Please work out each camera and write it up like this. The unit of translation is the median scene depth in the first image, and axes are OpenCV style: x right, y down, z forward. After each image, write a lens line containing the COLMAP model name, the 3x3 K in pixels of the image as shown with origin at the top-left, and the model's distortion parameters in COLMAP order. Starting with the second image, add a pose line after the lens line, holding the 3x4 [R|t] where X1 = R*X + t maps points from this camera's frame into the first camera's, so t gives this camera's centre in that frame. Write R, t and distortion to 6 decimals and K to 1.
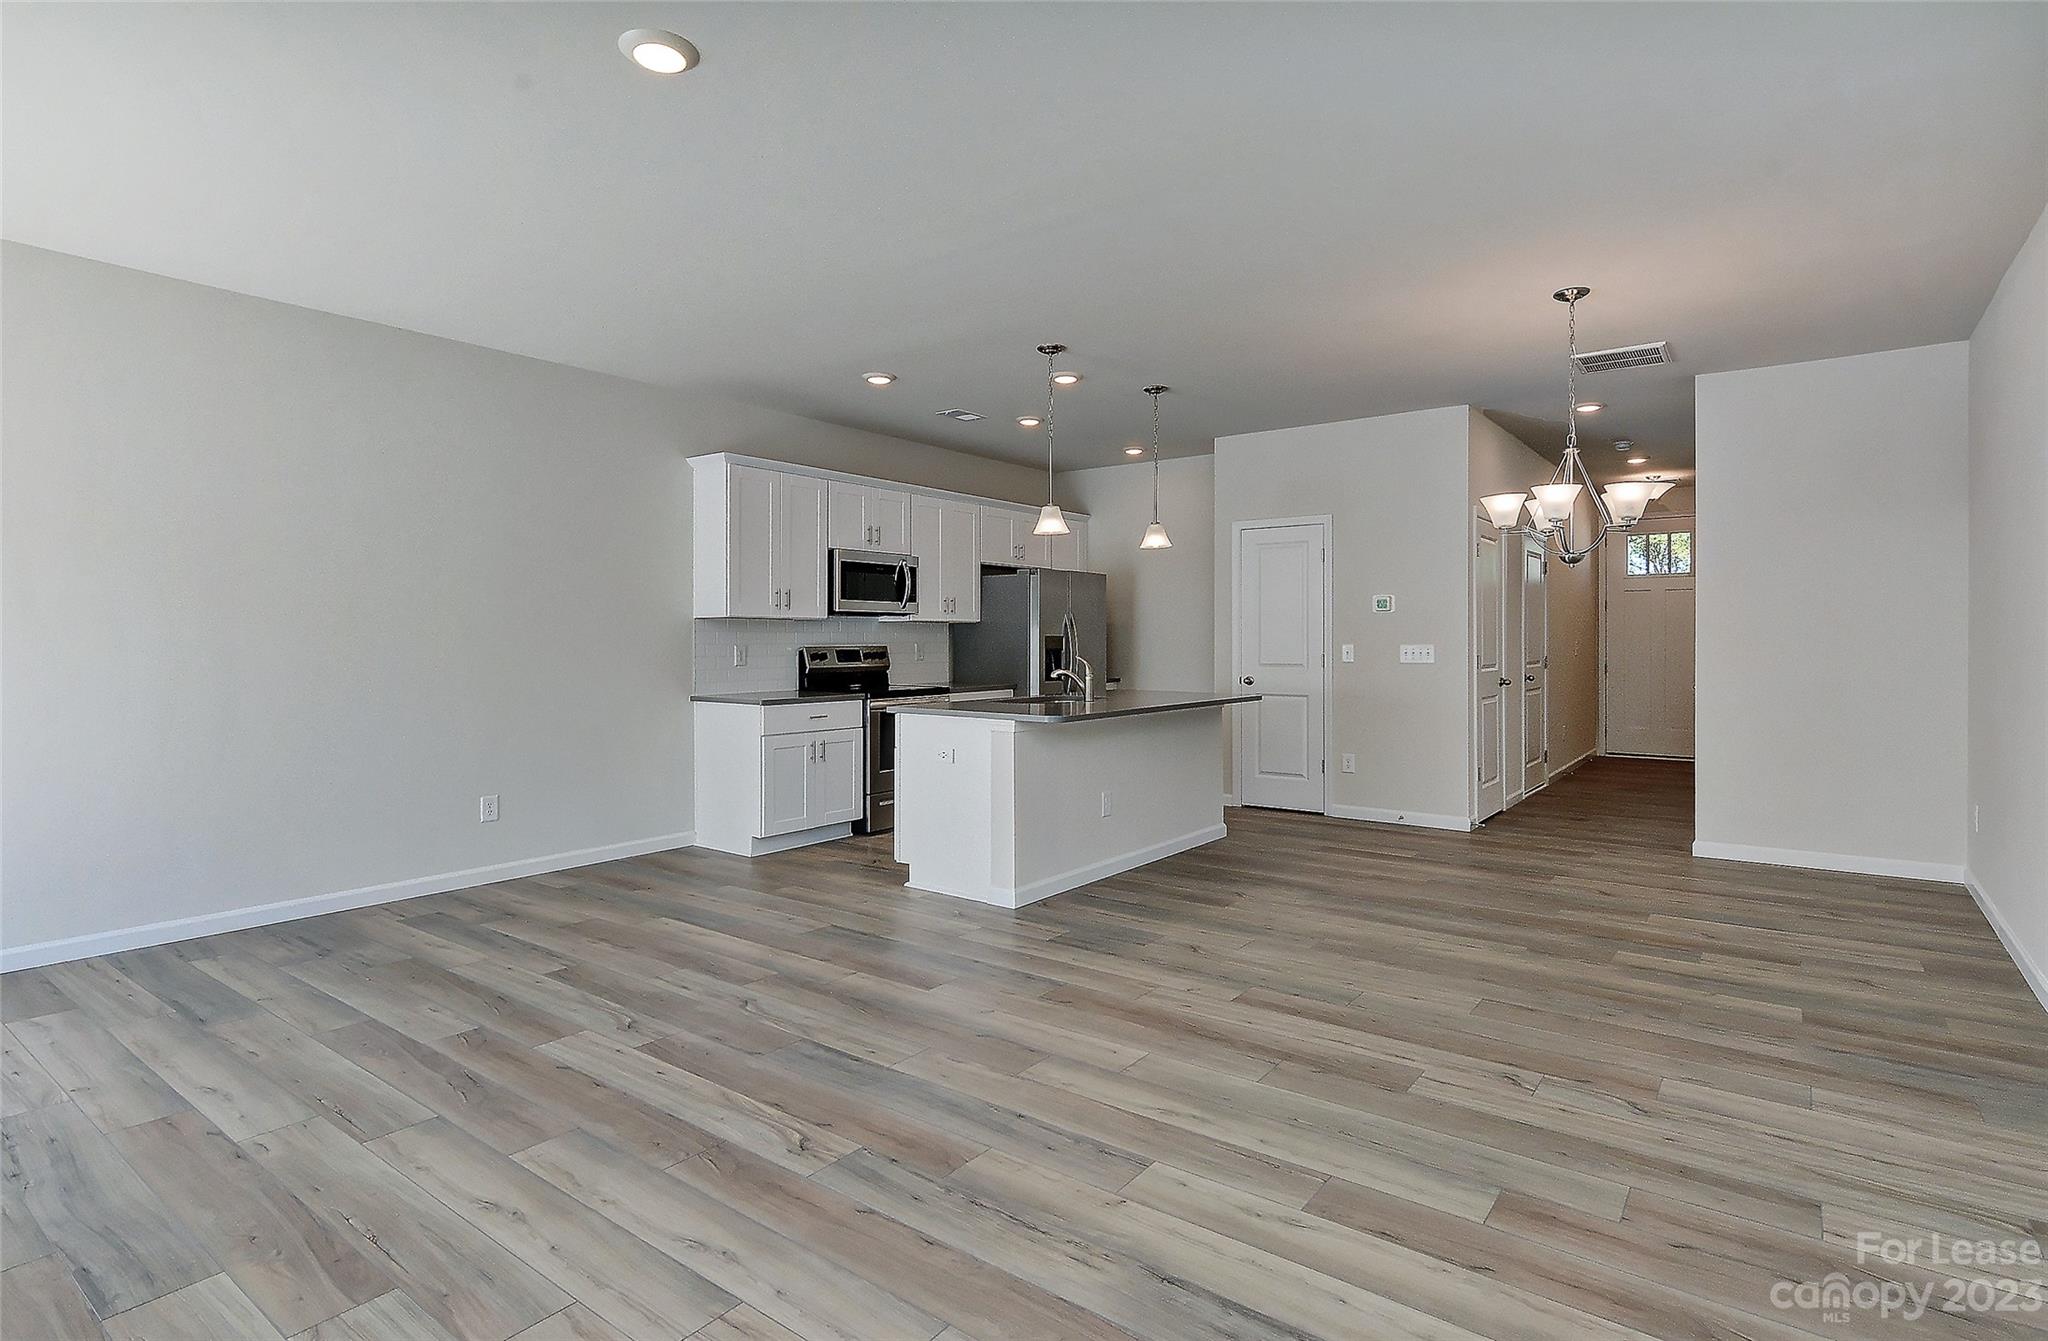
lens RADIAL K [[985.8, 0, 1029.2], [0, 985.8, 638.6], [0, 0, 1]] dist [0.012259, -0.004986]
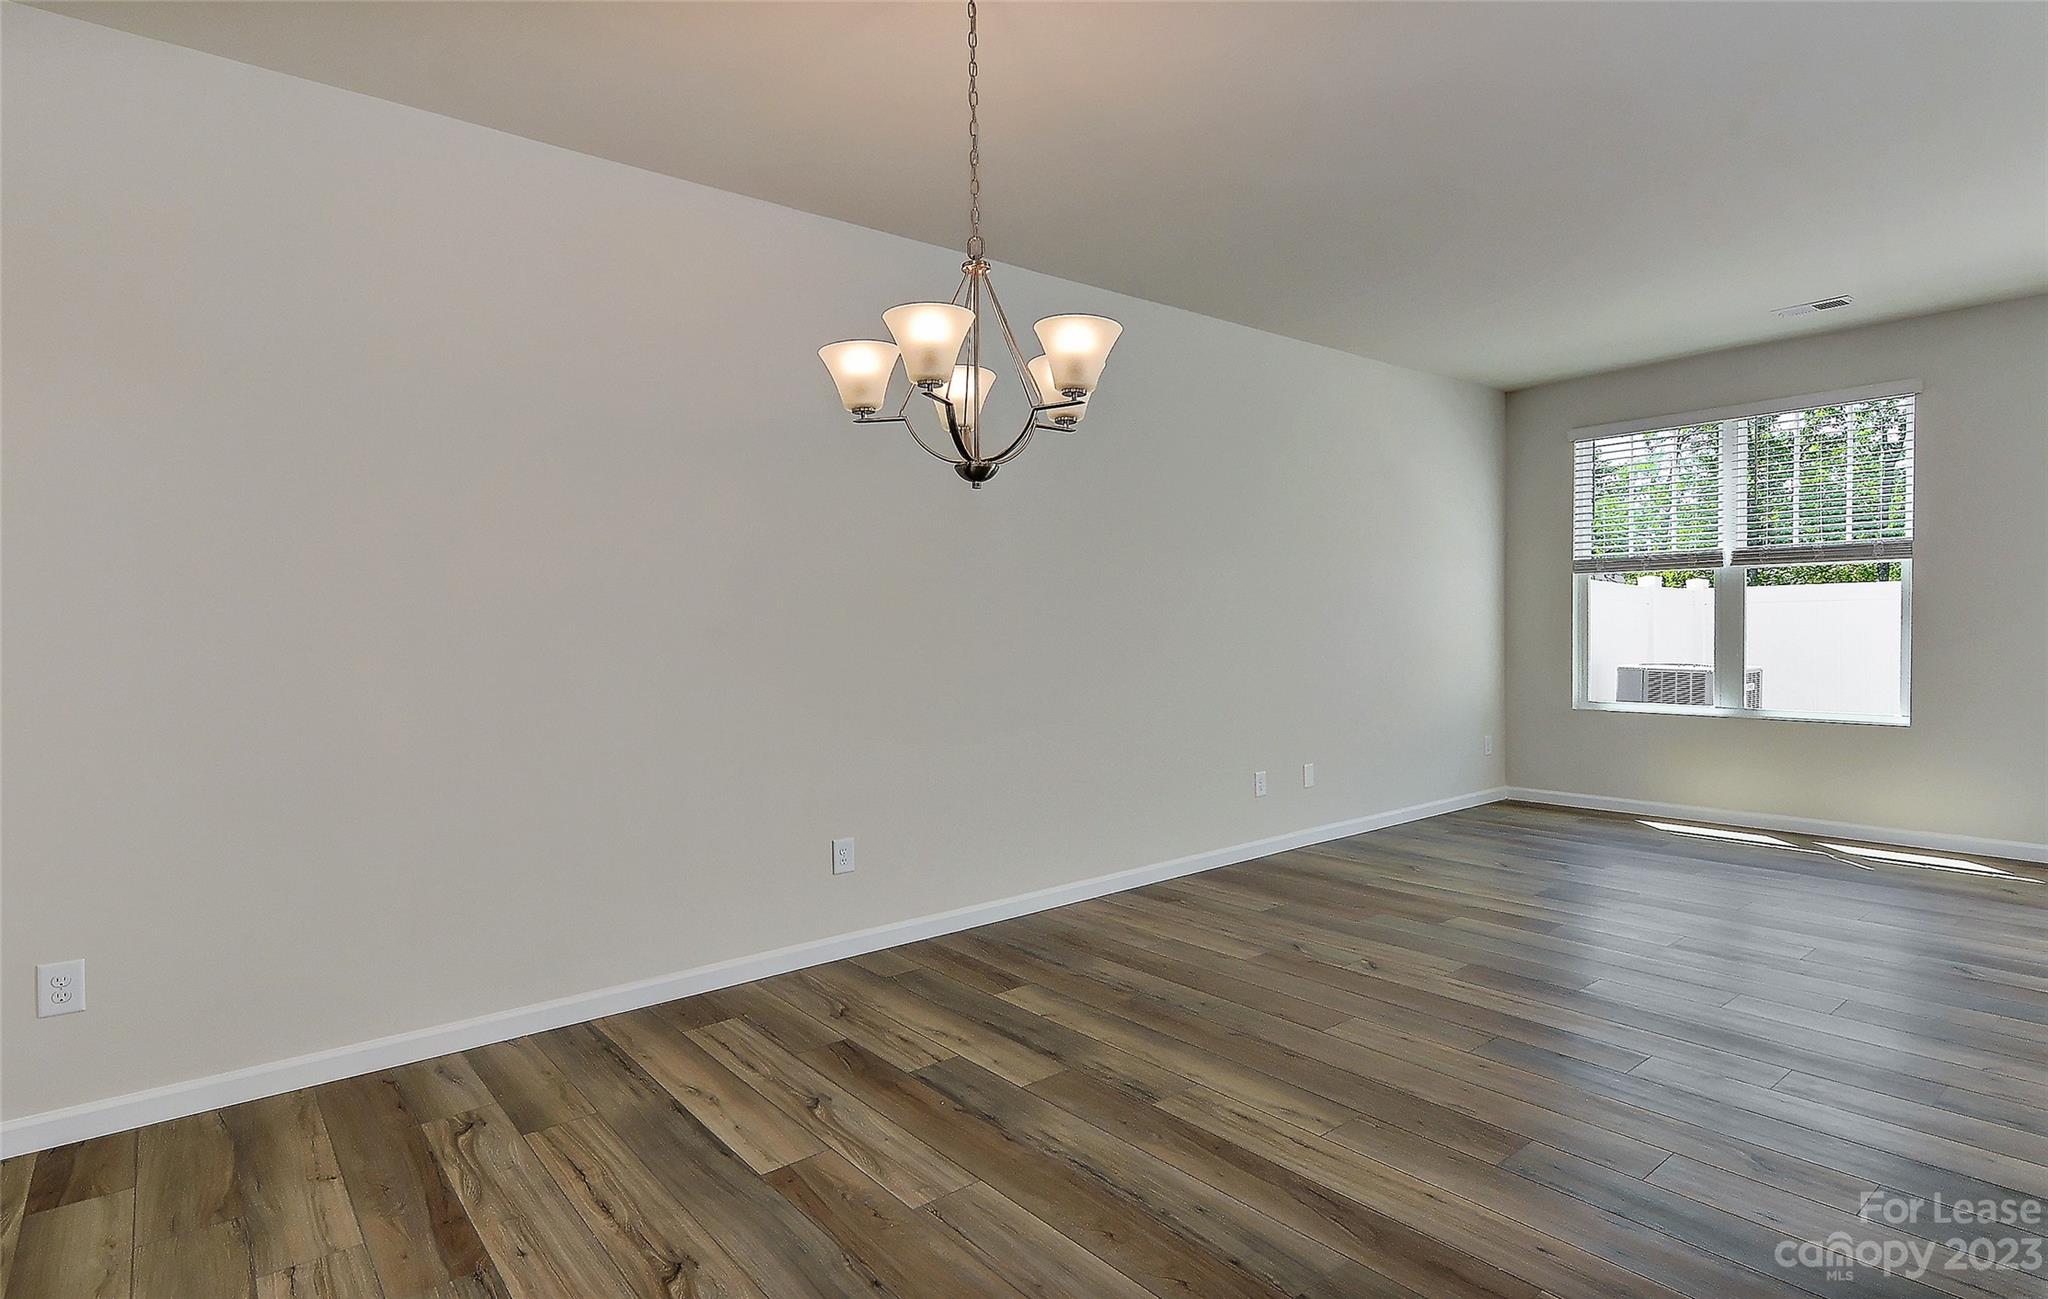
lens RADIAL K [[1018.1, 0, 1005.7], [0, 1018.1, 659.8], [0, 0, 1]] dist [-0.002646, -0.003700]
pose [[-0.968662, 0.004768, 0.248336, 0.436342], [0.012879, 0.999435, 0.031047, 0.008217], [-0.248048, 0.033272, -0.968176, 1.663222]]
